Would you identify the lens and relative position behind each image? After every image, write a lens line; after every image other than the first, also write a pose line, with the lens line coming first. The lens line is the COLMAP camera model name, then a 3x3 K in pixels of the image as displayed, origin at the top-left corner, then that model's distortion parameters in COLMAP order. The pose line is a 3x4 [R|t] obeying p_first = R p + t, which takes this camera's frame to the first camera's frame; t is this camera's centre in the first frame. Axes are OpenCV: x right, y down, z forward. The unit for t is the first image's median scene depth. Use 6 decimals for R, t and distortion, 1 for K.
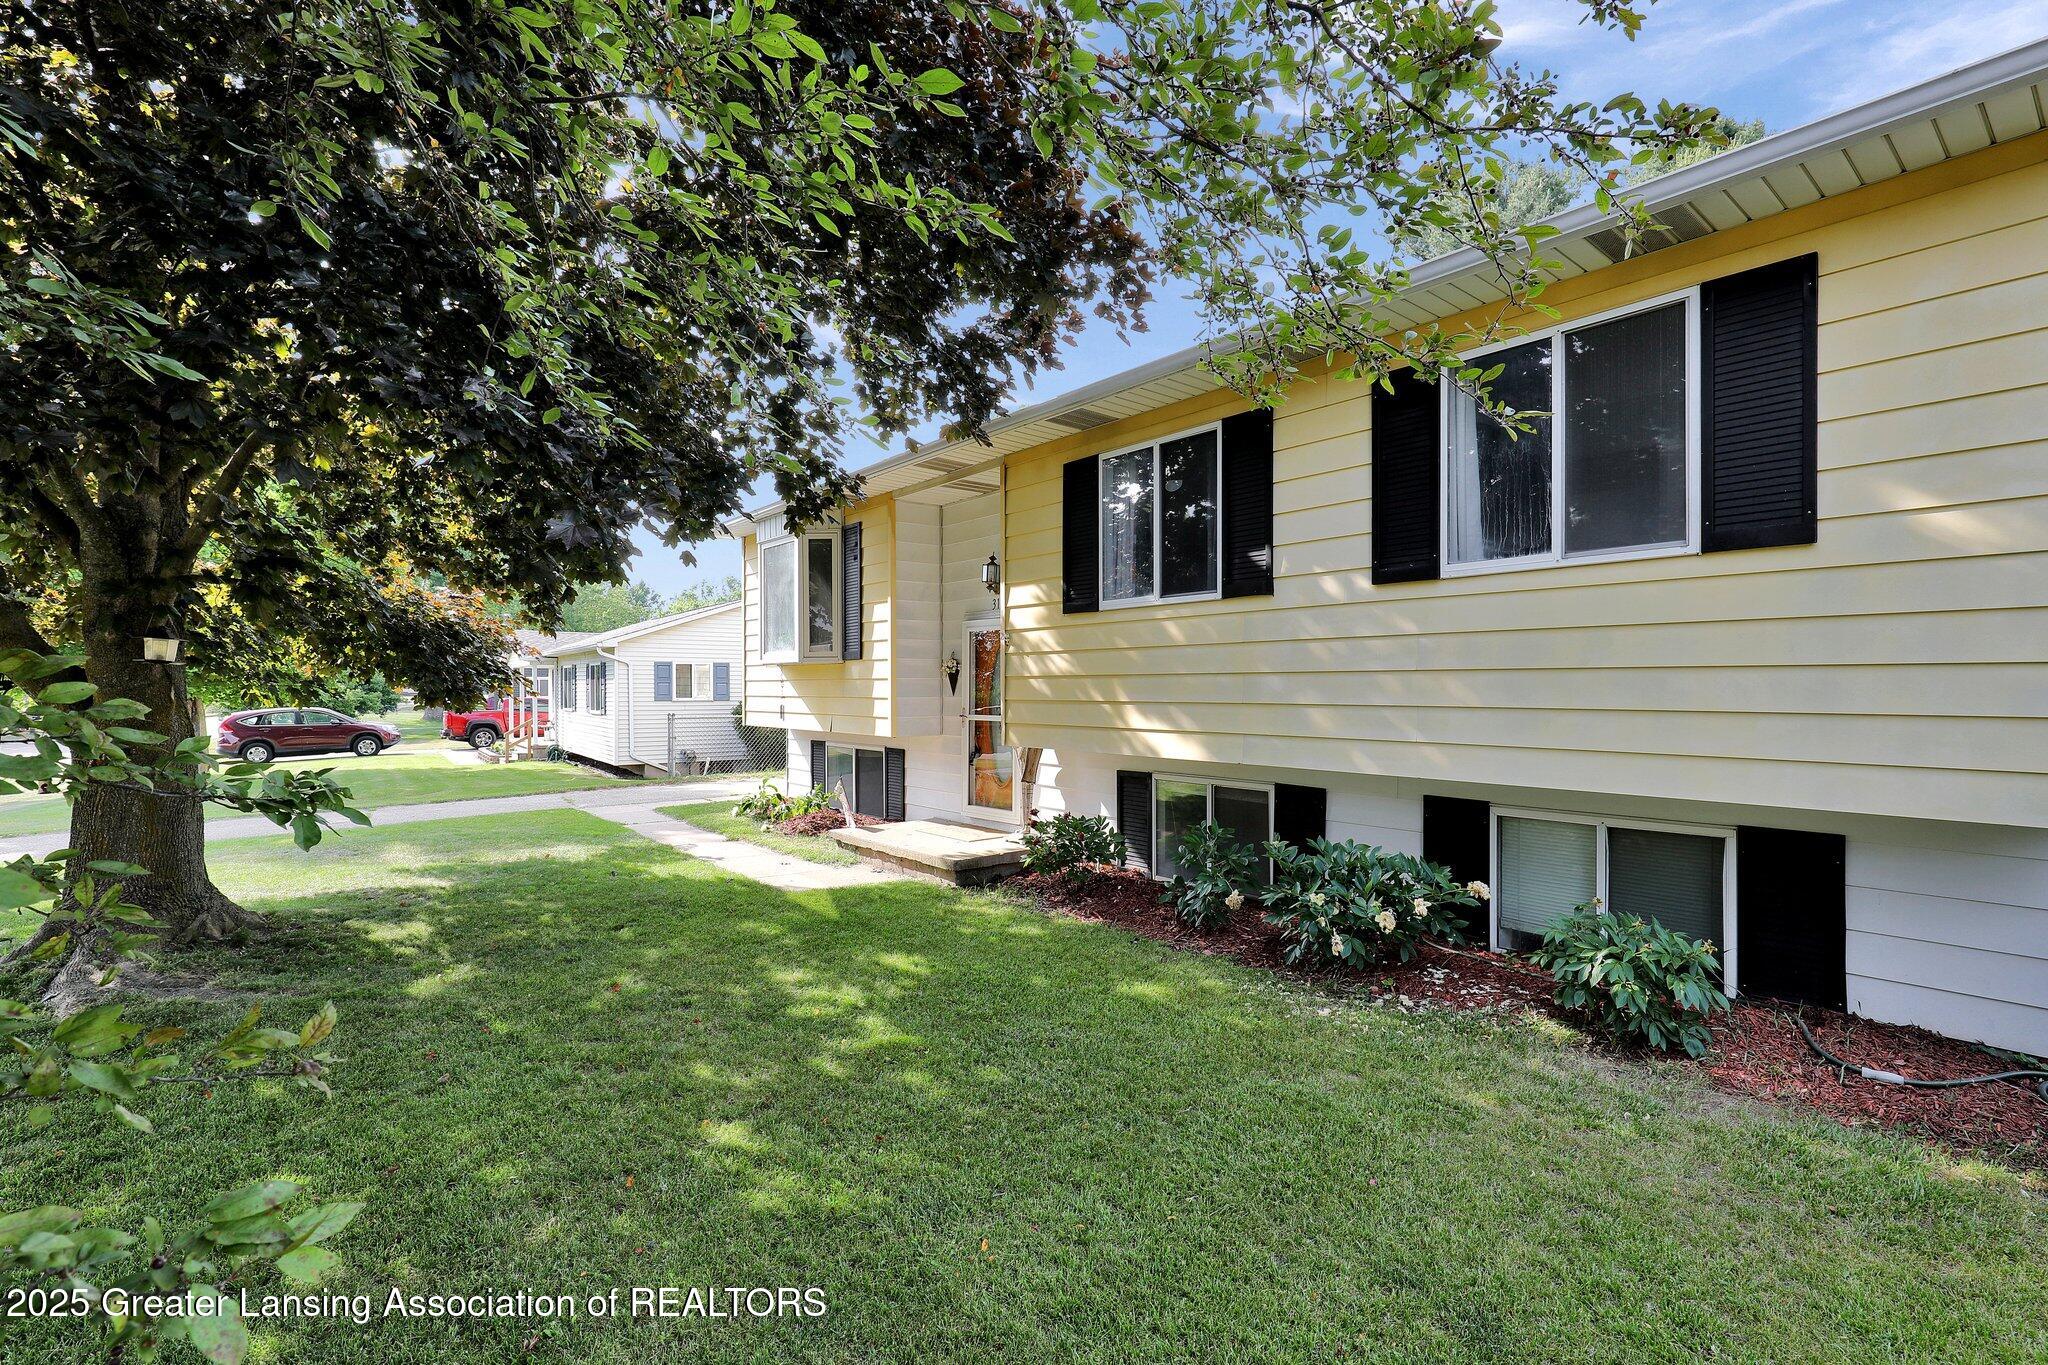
lens RADIAL K [[967.5, 0, 1024.0], [0, 967.5, 682.5], [0, 0, 1]] dist [-0.000809, 0.000047]
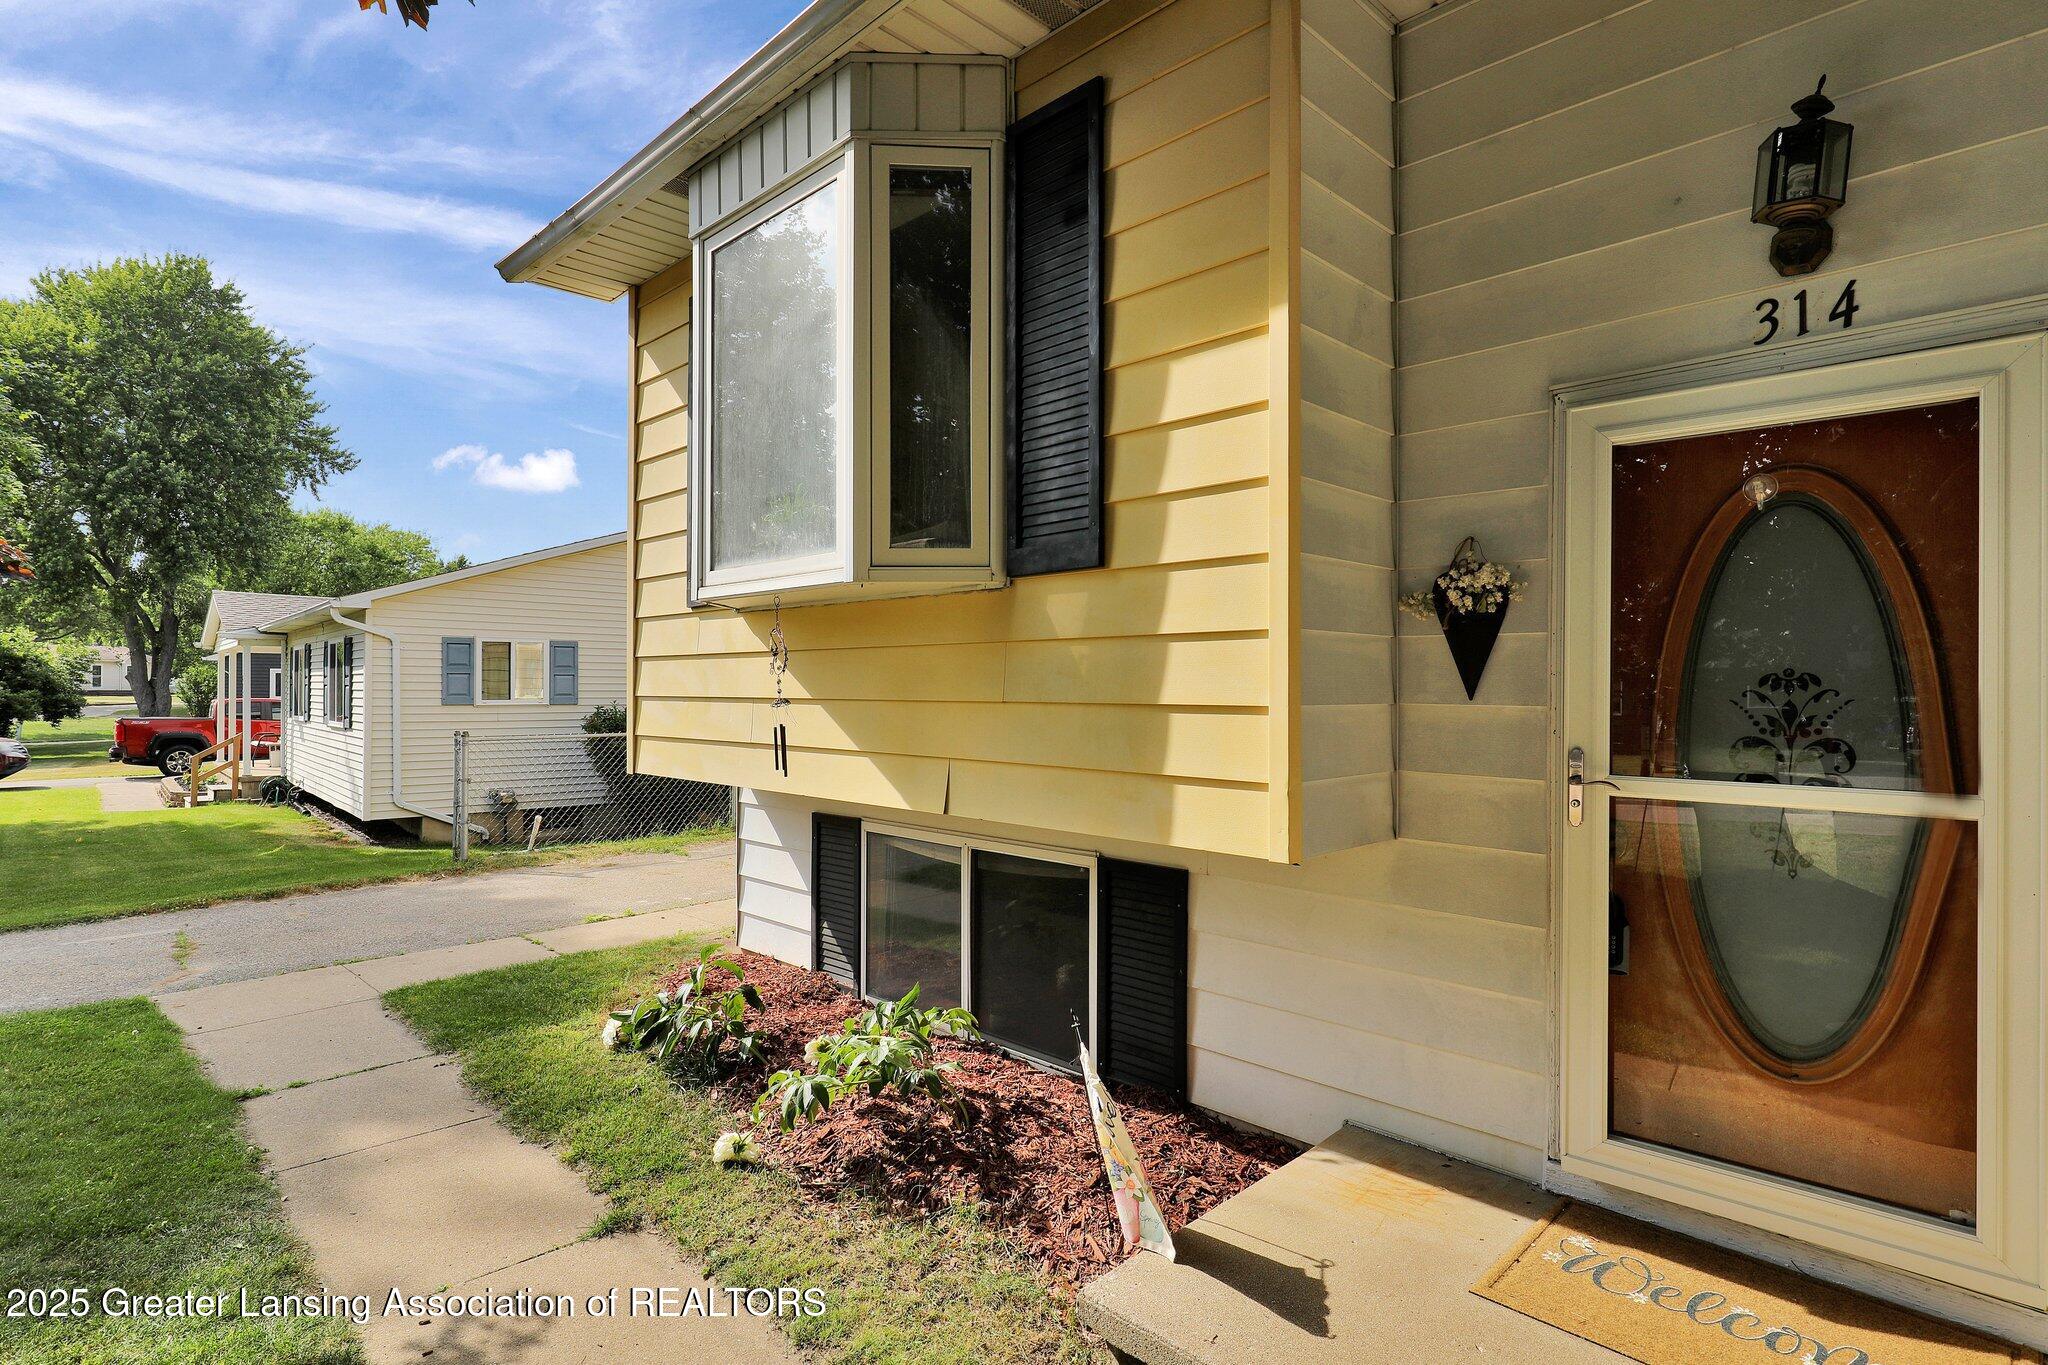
lens RADIAL K [[1034.6, 0, 1018.9], [0, 1034.6, 678.0], [0, 0, 1]] dist [0.001051, -0.000479]
pose [[0.993430, 0.005233, 0.114318, -0.302121], [-0.004684, 0.999976, -0.005068, 0.012104], [-0.114342, 0.004499, 0.993431, 0.942722]]
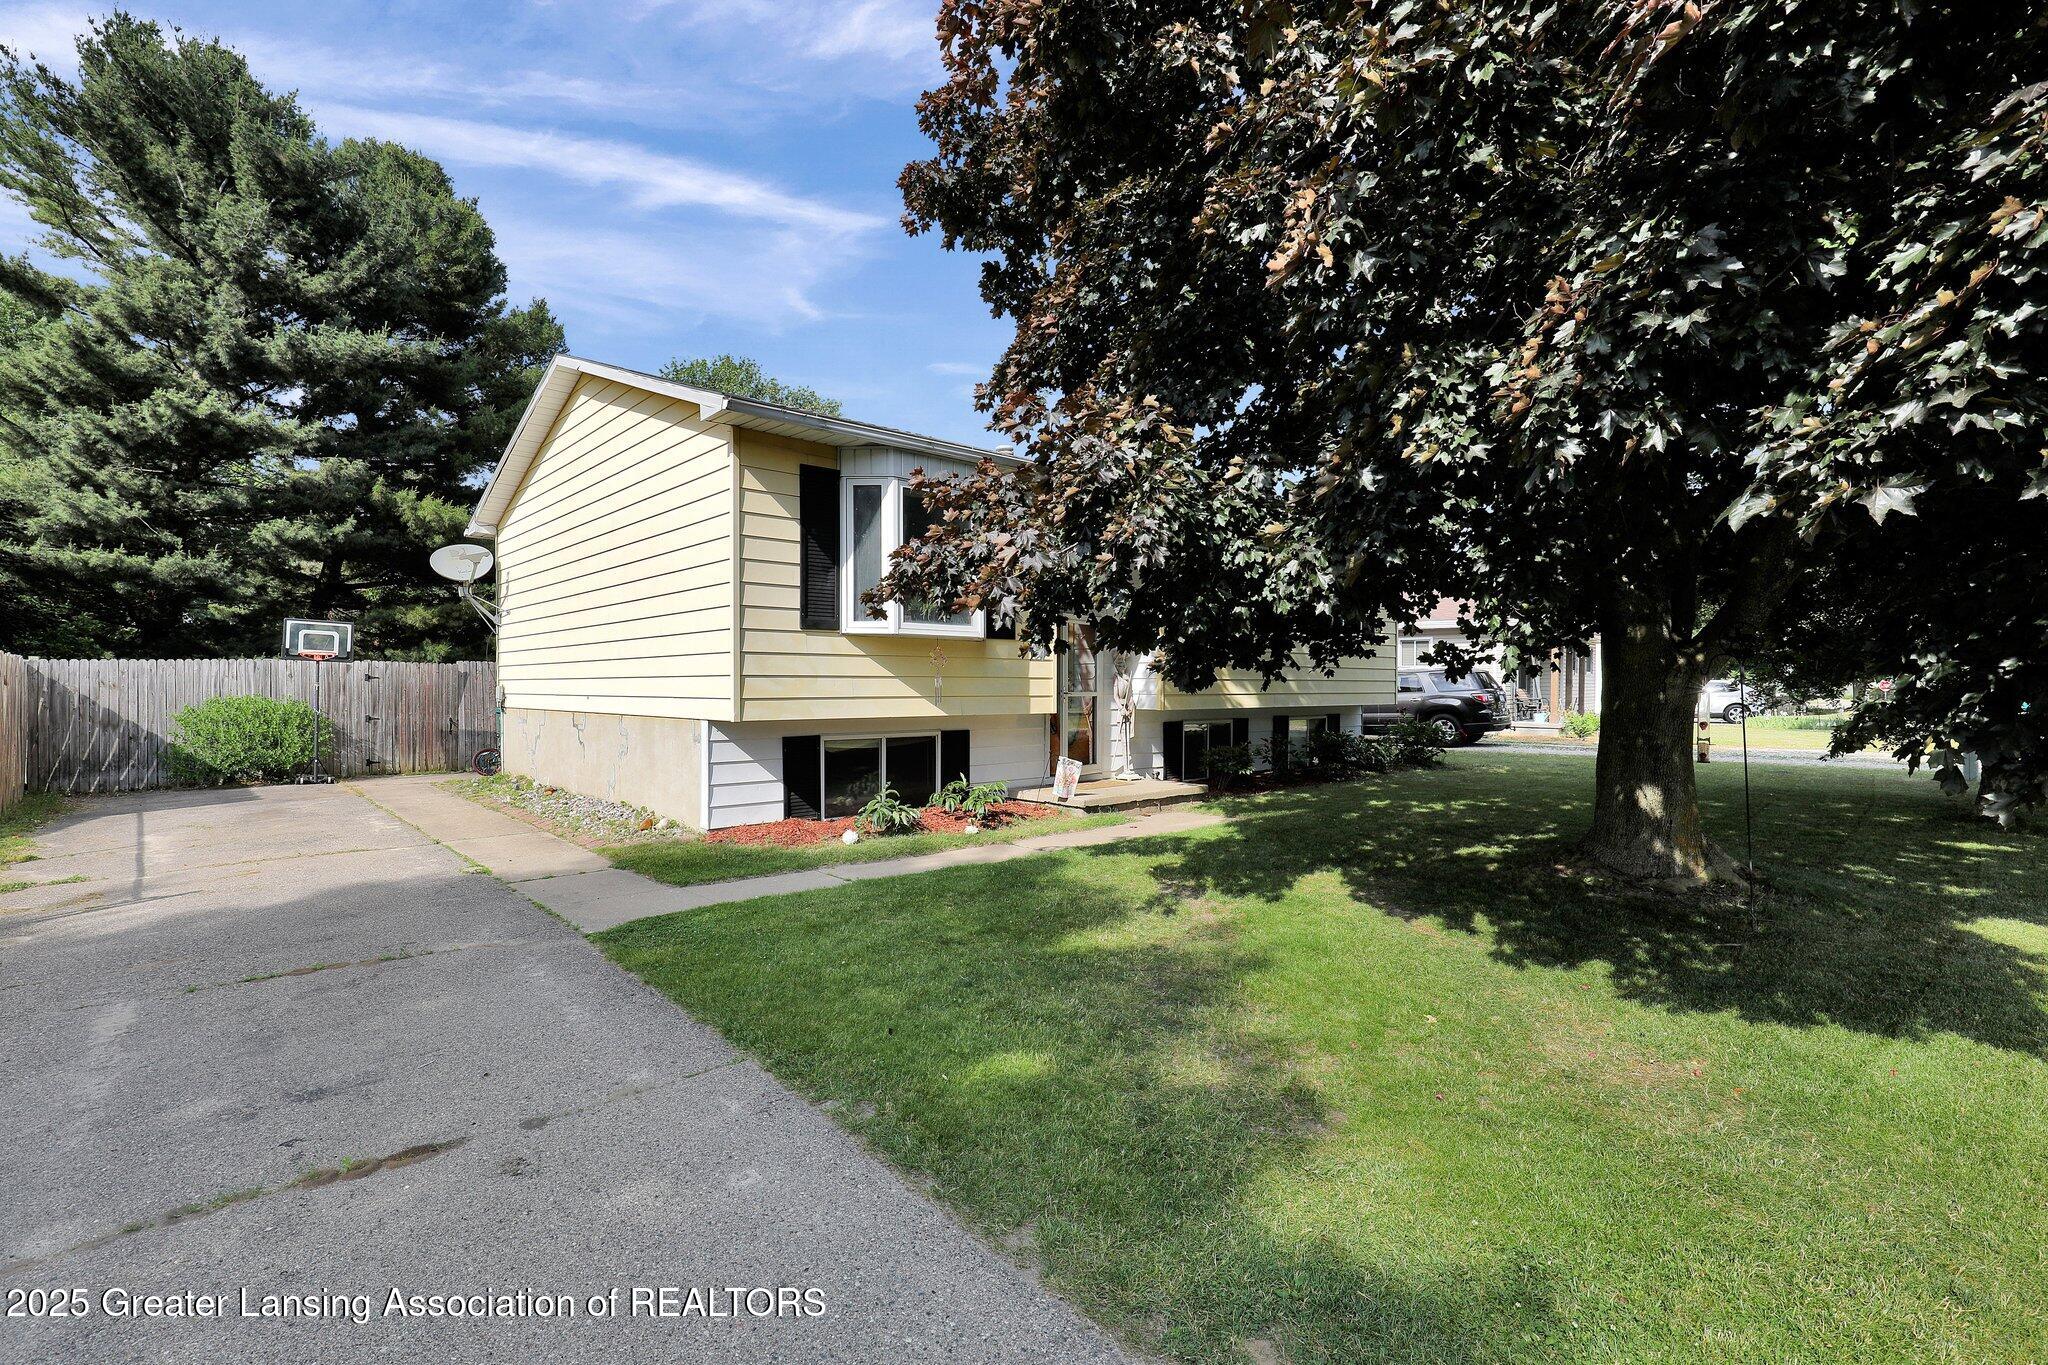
lens RADIAL K [[949.4, 0, 1024.1], [0, 949.4, 691.3], [0, 0, 1]] dist [-0.001067, 0.000451]
pose [[-0.070358, -0.001877, 0.997520, -1.525412], [0.000601, 0.999998, 0.001924, 0.037561], [-0.997522, 0.000735, -0.070356, 1.408917]]
